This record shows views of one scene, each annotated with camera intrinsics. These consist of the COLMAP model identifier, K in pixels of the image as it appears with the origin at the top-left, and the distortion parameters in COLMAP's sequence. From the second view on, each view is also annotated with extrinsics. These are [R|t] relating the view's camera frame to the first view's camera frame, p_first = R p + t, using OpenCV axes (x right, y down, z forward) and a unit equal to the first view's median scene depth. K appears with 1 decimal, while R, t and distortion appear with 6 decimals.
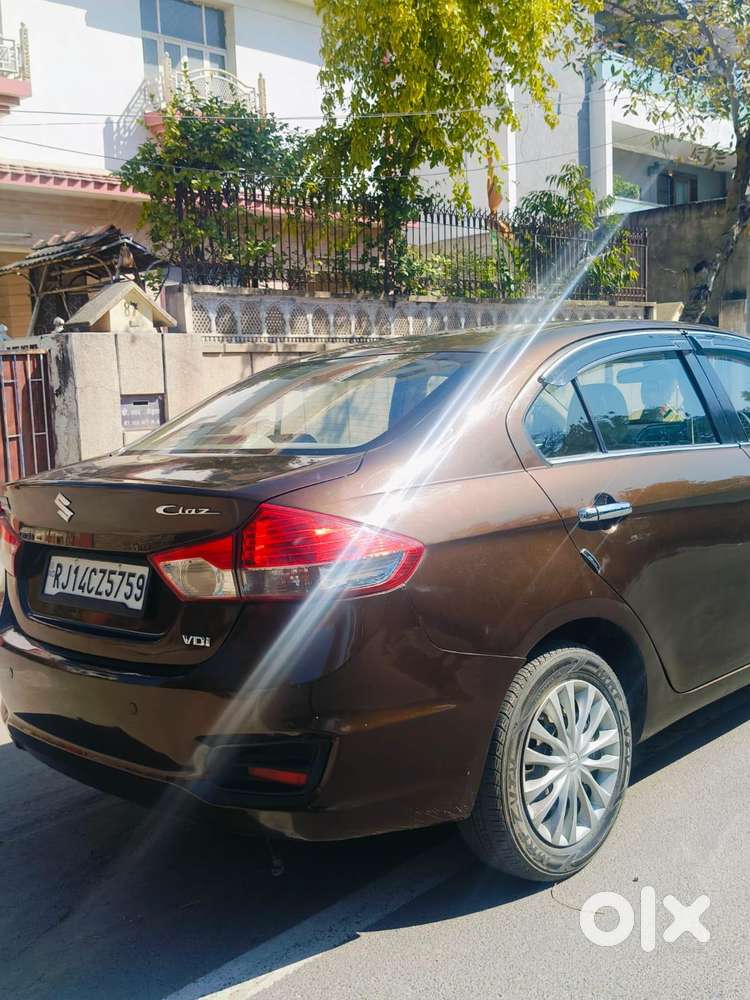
lens RADIAL K [[1013.1, 0, 368.8], [0, 1013.1, 531.9], [0, 0, 1]] dist [0.034396, 0.000000]
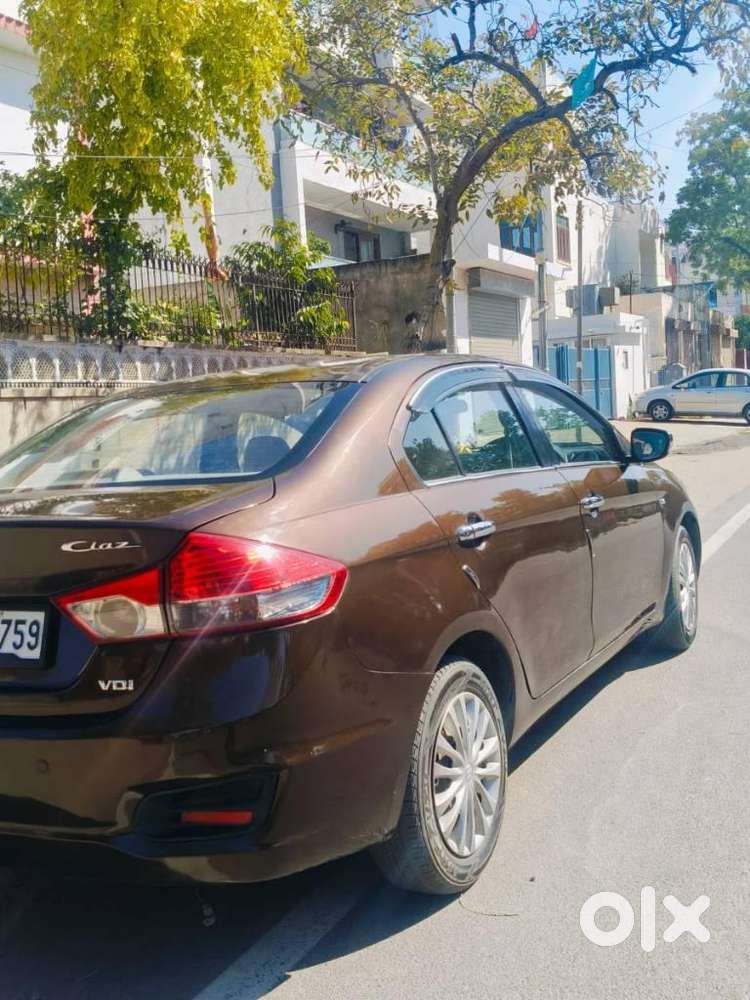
lens RADIAL K [[1013.1, 0, 372.8], [0, 1013.1, 525.6], [0, 0, 1]] dist [0.034396, 0.000000]
pose [[0.955781, -0.047942, 0.290145, -0.170196], [0.063217, 0.997052, -0.043496, 0.013830], [-0.287204, 0.059915, 0.955994, 0.022809]]
